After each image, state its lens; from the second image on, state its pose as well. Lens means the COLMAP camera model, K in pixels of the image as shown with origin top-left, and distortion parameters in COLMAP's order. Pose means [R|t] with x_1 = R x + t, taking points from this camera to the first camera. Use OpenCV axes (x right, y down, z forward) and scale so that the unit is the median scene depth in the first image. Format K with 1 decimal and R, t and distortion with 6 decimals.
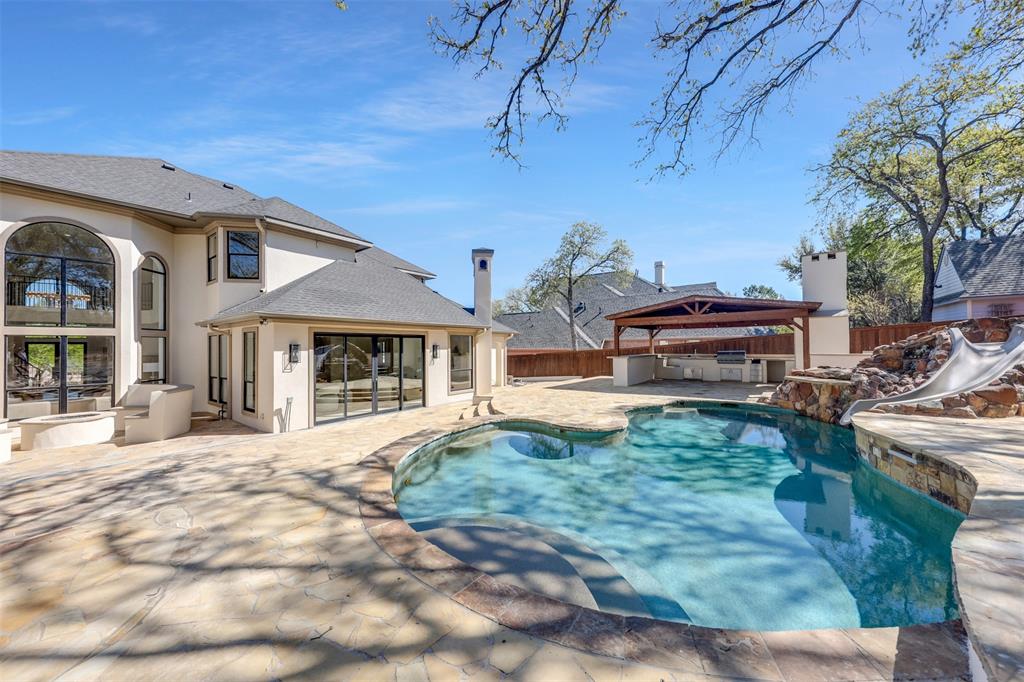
lens RADIAL K [[356.2, 0, 518.3], [0, 356.2, 349.2], [0, 0, 1]] dist [-0.002934, -0.000305]
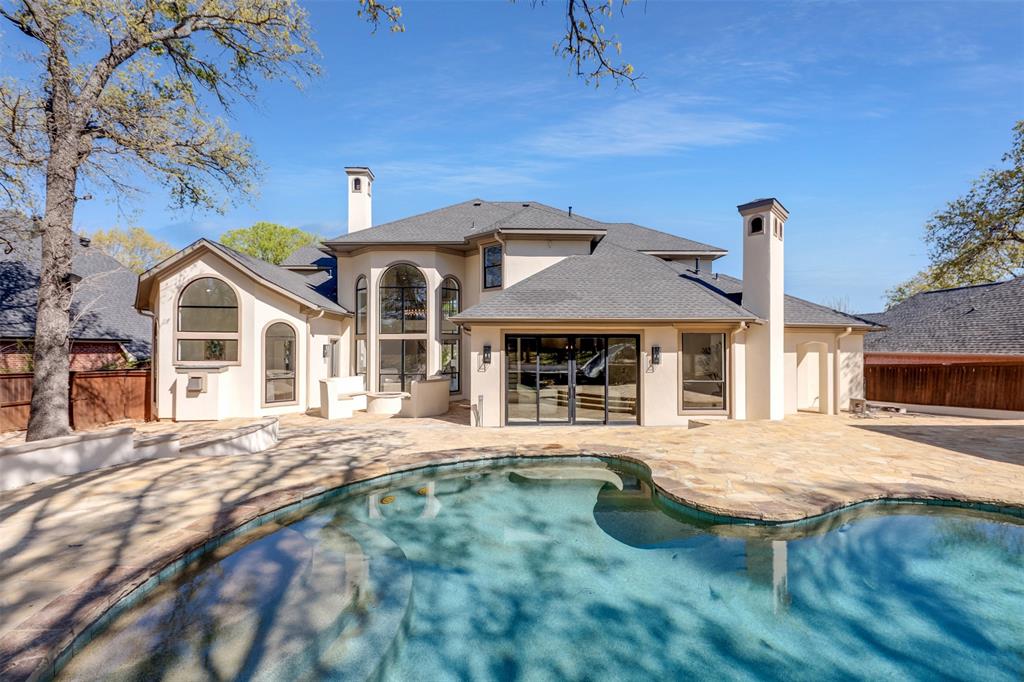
lens RADIAL K [[425.6, 0, 517.0], [0, 425.6, 342.2], [0, 0, 1]] dist [0.006268, -0.000600]
pose [[0.616554, -0.004235, -0.787301, 0.347864], [-0.009856, 0.999866, -0.013097, -0.006934], [0.787251, 0.015835, 0.616430, 0.228212]]
